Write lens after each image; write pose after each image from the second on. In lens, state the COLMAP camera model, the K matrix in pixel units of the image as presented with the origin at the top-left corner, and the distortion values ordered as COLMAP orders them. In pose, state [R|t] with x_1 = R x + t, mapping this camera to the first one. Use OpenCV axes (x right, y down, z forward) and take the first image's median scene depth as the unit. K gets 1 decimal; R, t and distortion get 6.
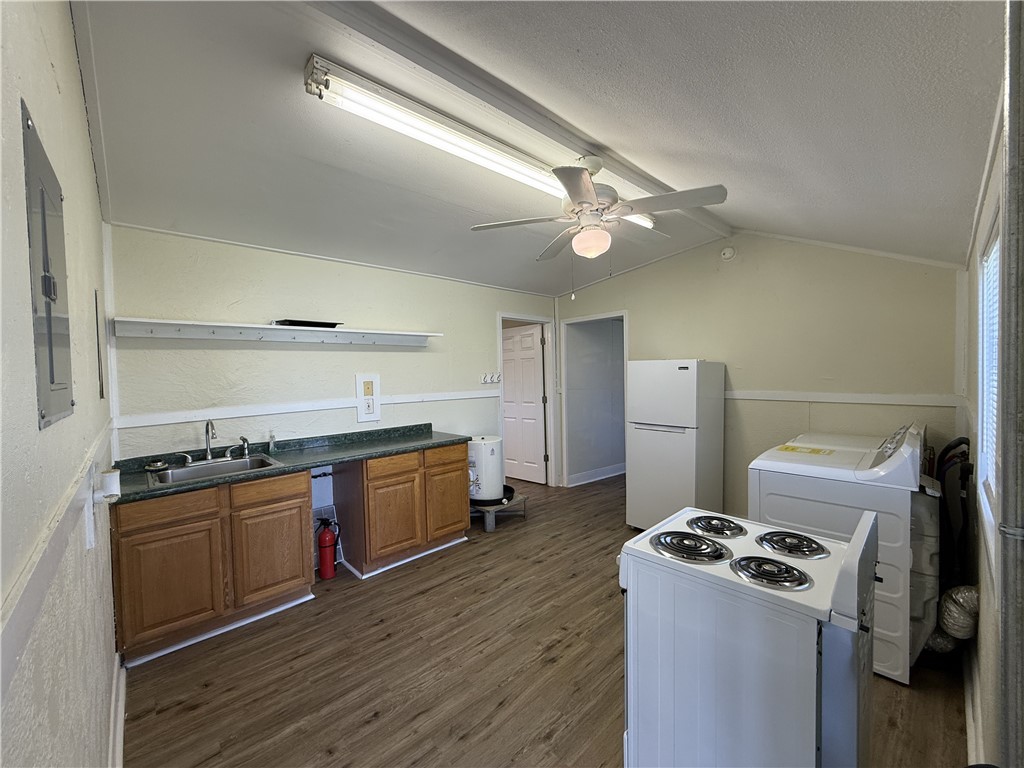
lens RADIAL K [[407.3, 0, 505.9], [0, 407.3, 384.3], [0, 0, 1]] dist [0.001614, -0.000135]
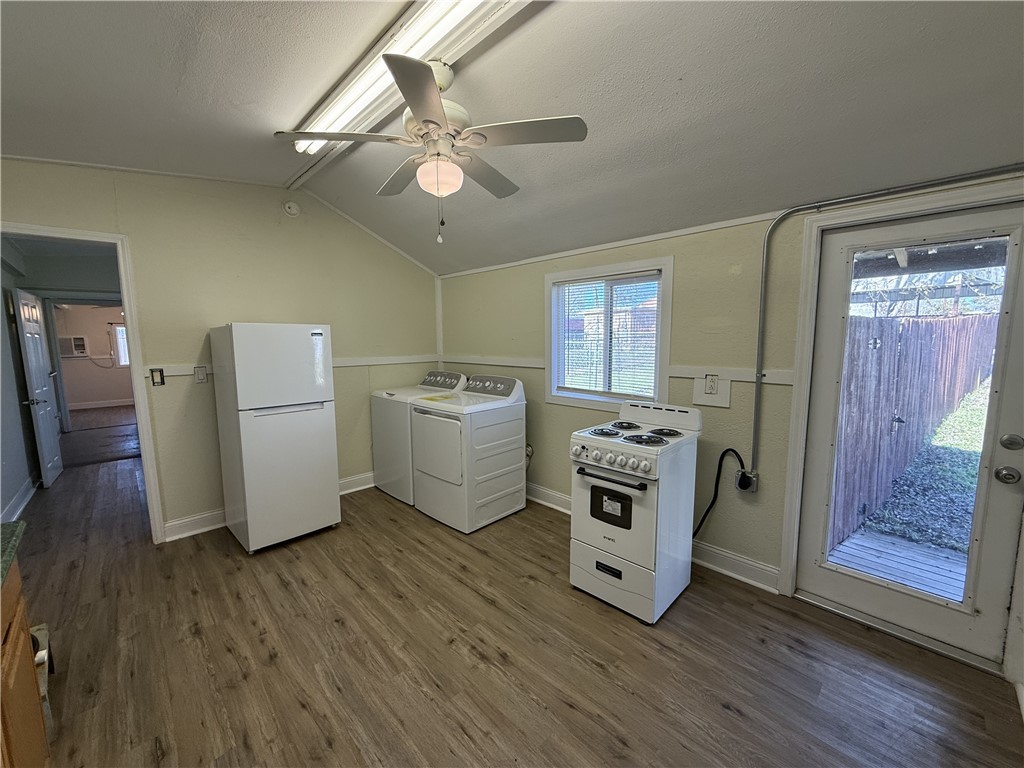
lens RADIAL K [[407.3, 0, 505.9], [0, 407.3, 384.3], [0, 0, 1]] dist [0.001614, -0.000135]
pose [[-0.026911, -0.098428, 0.994780, -0.651097], [0.035029, 0.994437, 0.099342, -0.009445], [-0.999024, 0.037519, -0.023313, 0.892487]]
